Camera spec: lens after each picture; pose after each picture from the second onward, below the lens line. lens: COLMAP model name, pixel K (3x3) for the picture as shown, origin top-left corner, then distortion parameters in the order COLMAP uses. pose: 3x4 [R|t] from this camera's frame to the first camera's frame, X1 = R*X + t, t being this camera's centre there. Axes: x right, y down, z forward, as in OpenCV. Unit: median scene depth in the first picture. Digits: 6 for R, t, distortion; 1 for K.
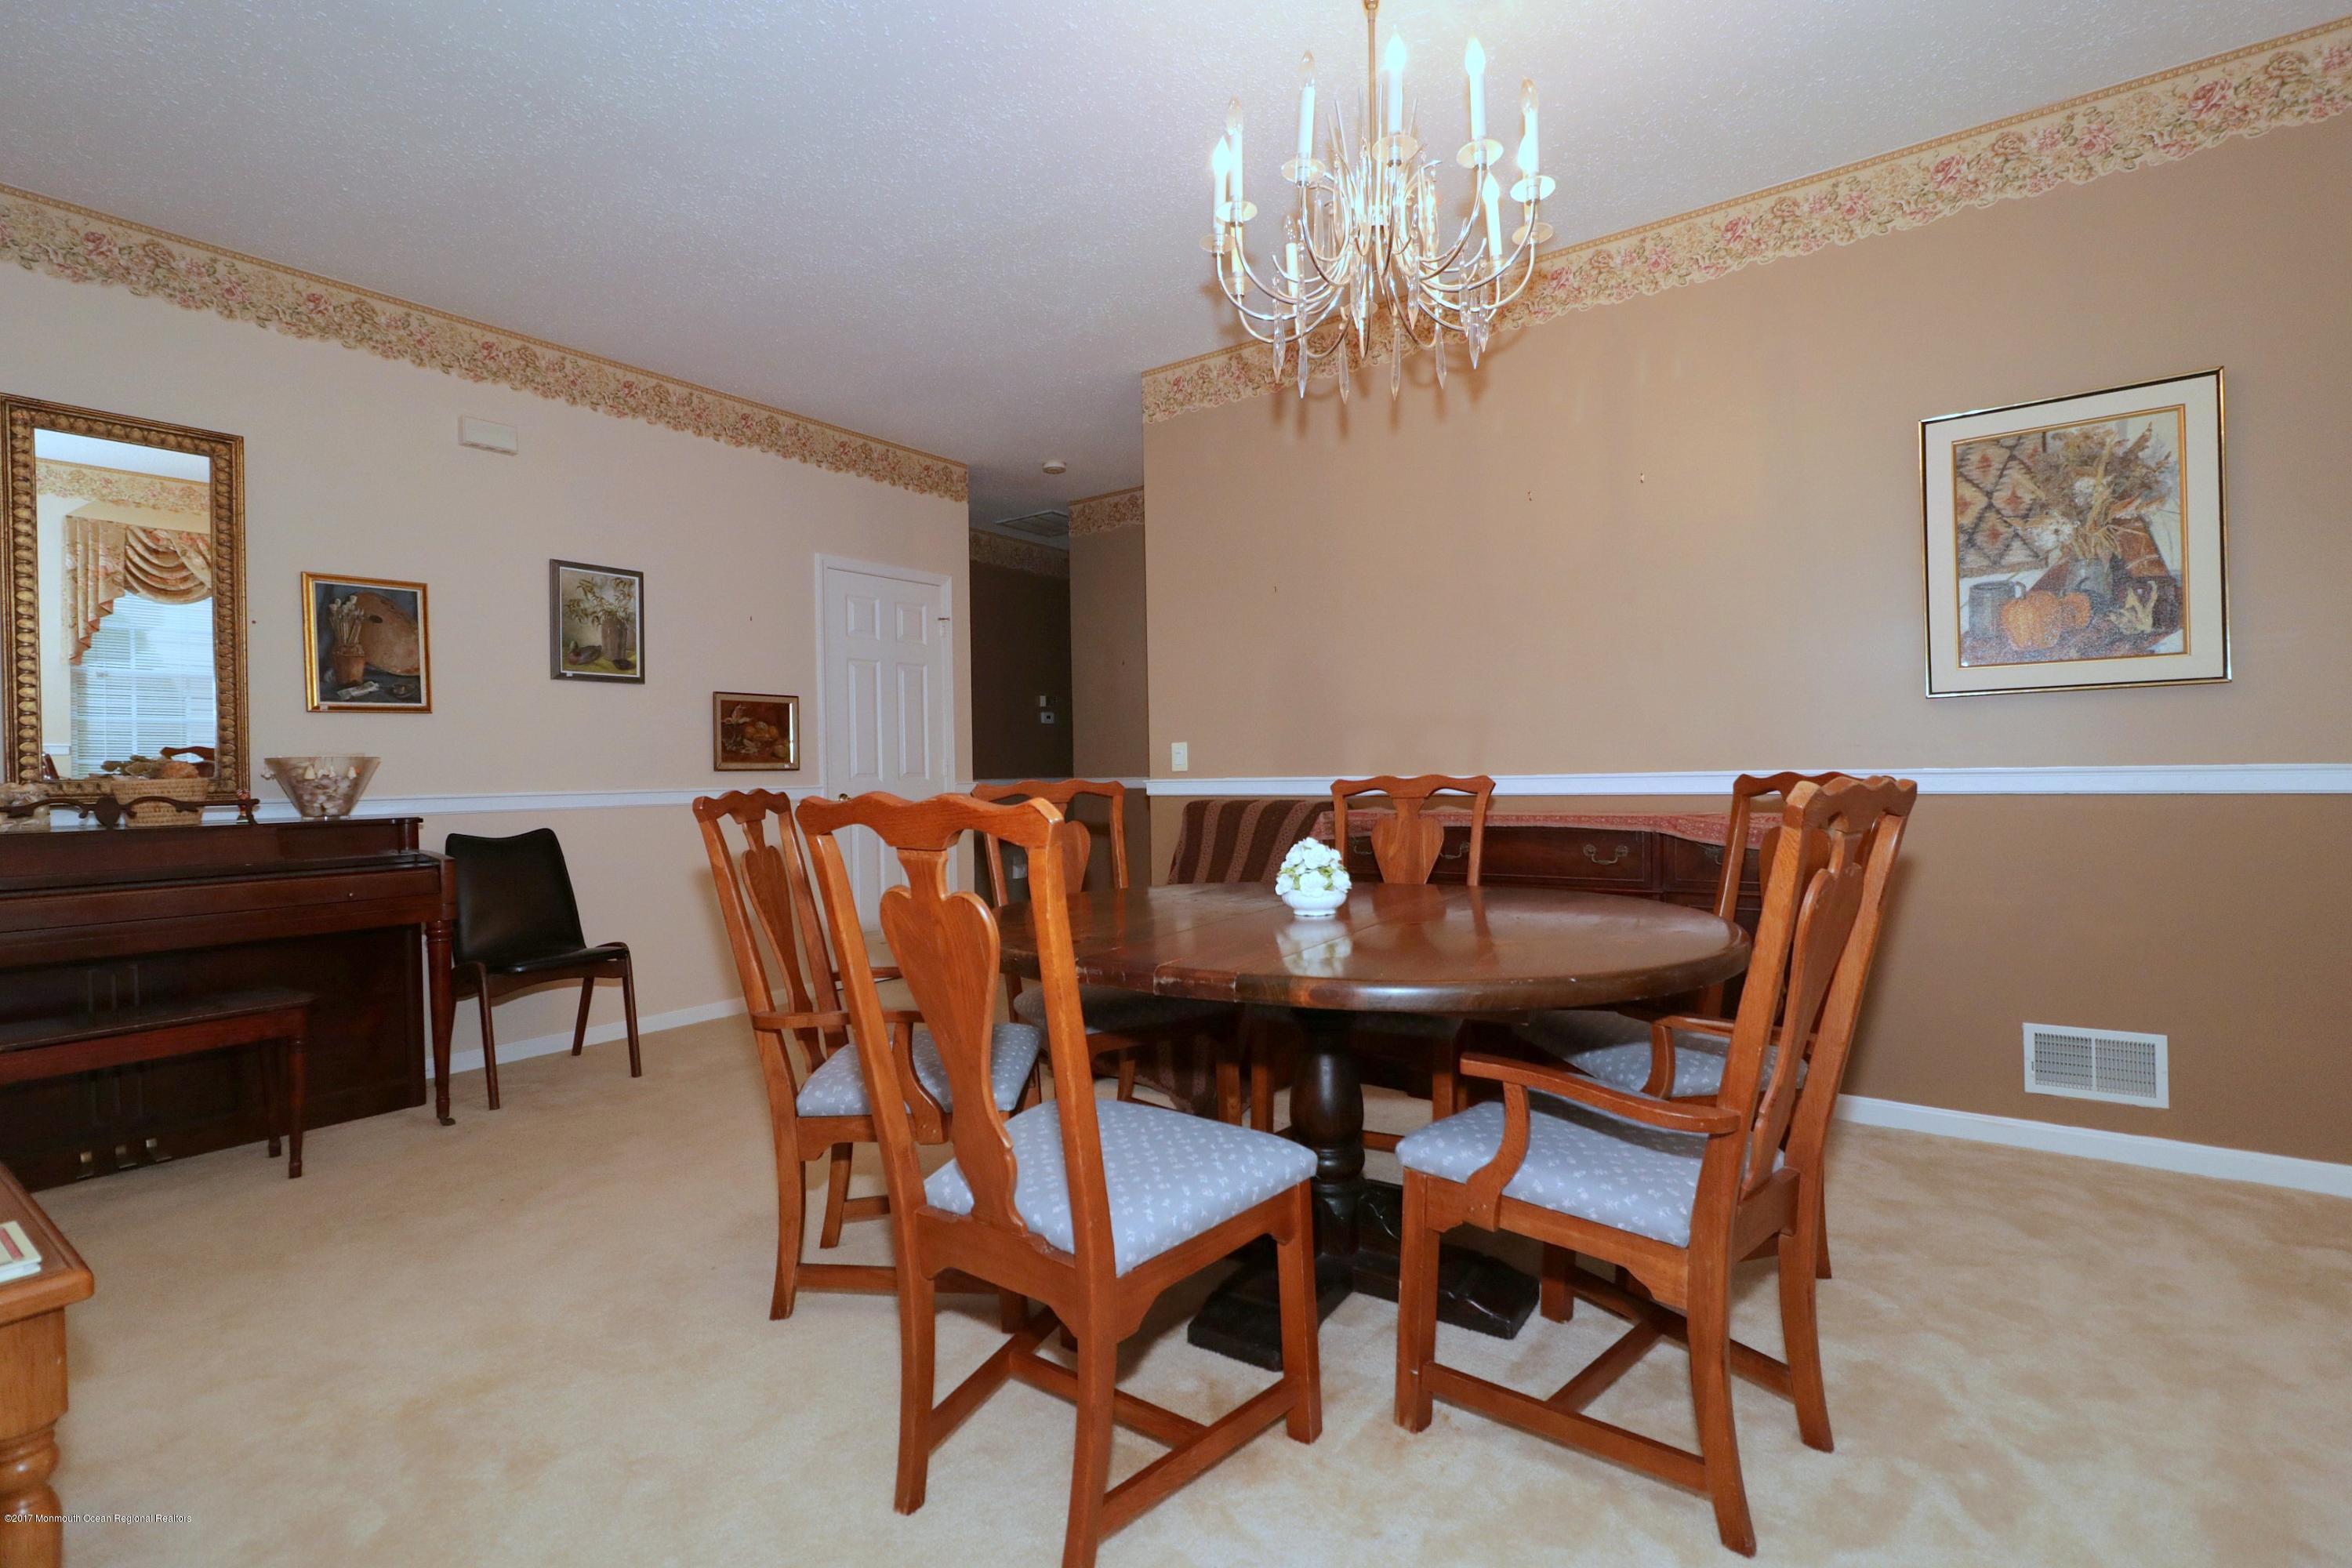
lens RADIAL K [[1081.9, 0, 1175.7], [0, 1081.9, 780.6], [0, 0, 1]] dist [-0.001495, 0.000132]
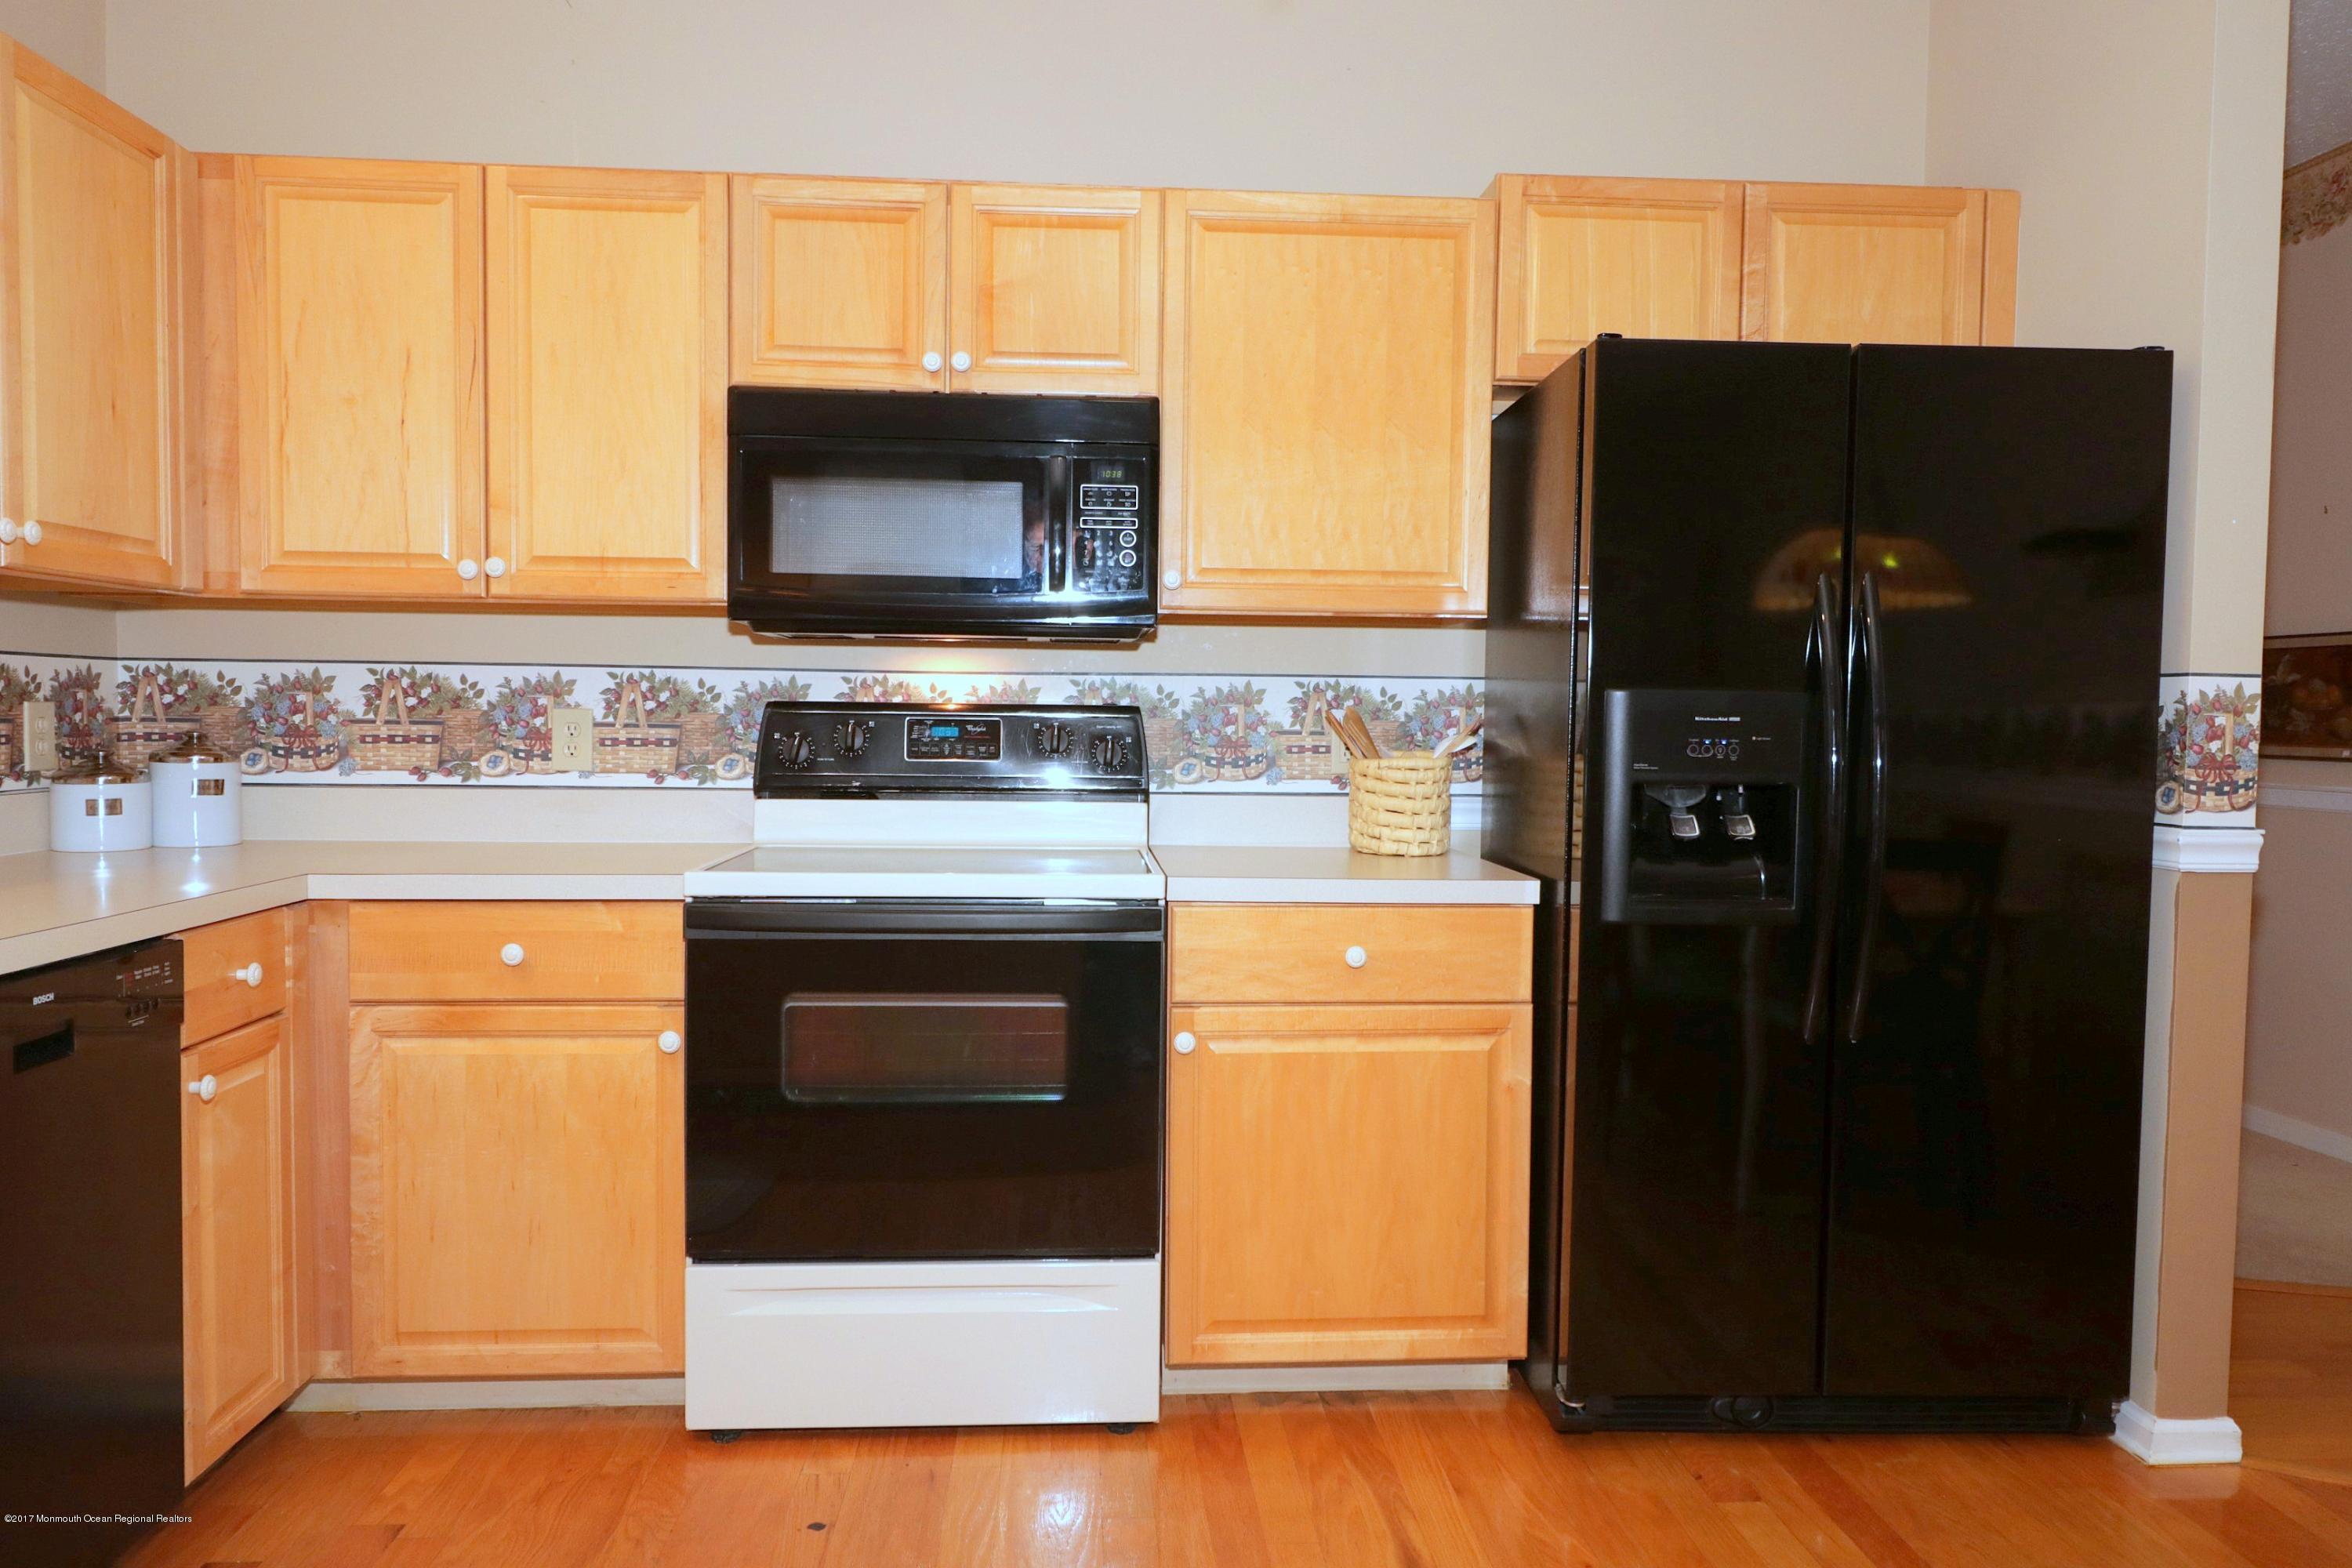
lens RADIAL K [[1593.6, 0, 1171.4], [0, 1593.6, 781.9], [0, 0, 1]] dist [-0.004313, 0.006766]
pose [[-0.766745, 0.035885, -0.640948, 1.191071], [-0.010950, 0.997560, 0.068950, -0.090231], [0.641859, 0.059886, -0.764481, 2.225700]]
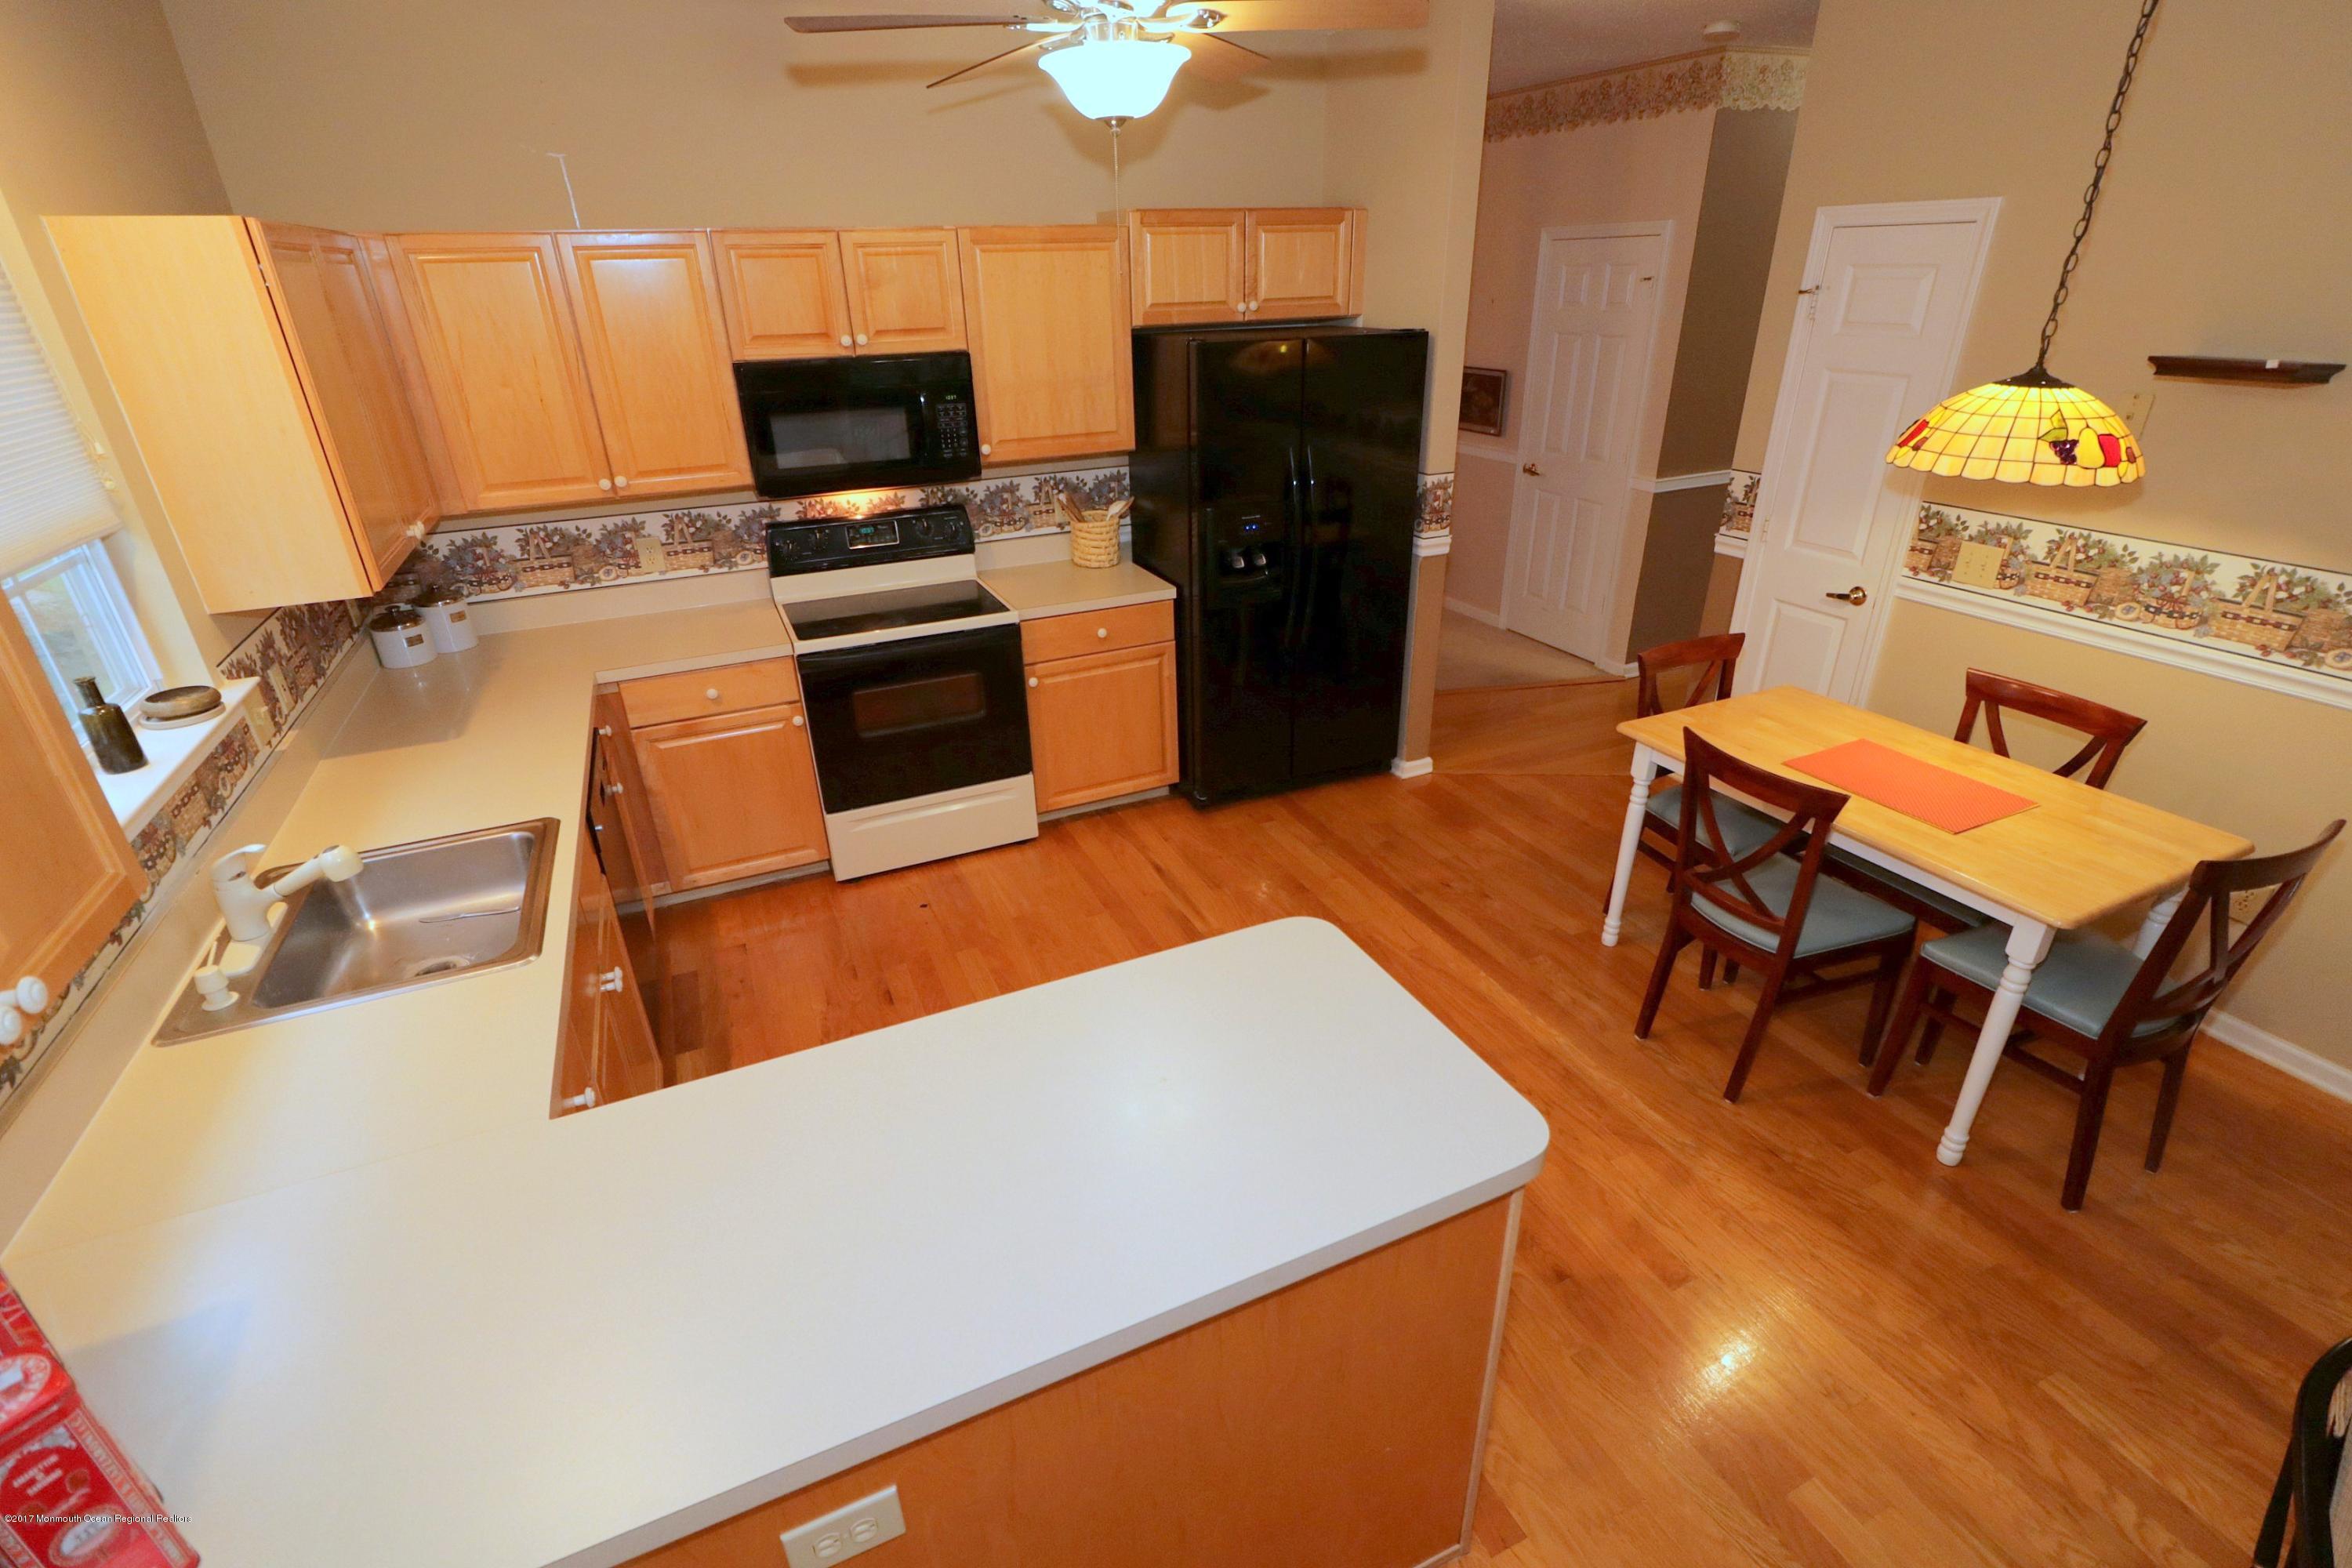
lens RADIAL K [[1081.9, 0, 1182.8], [0, 1081.9, 794.8], [0, 0, 1]] dist [-0.001495, 0.000132]
pose [[-0.488358, 0.407642, -0.771579, 1.639738], [0.012982, 0.887482, 0.460659, -0.385813], [0.872547, 0.214950, -0.438701, 2.348581]]
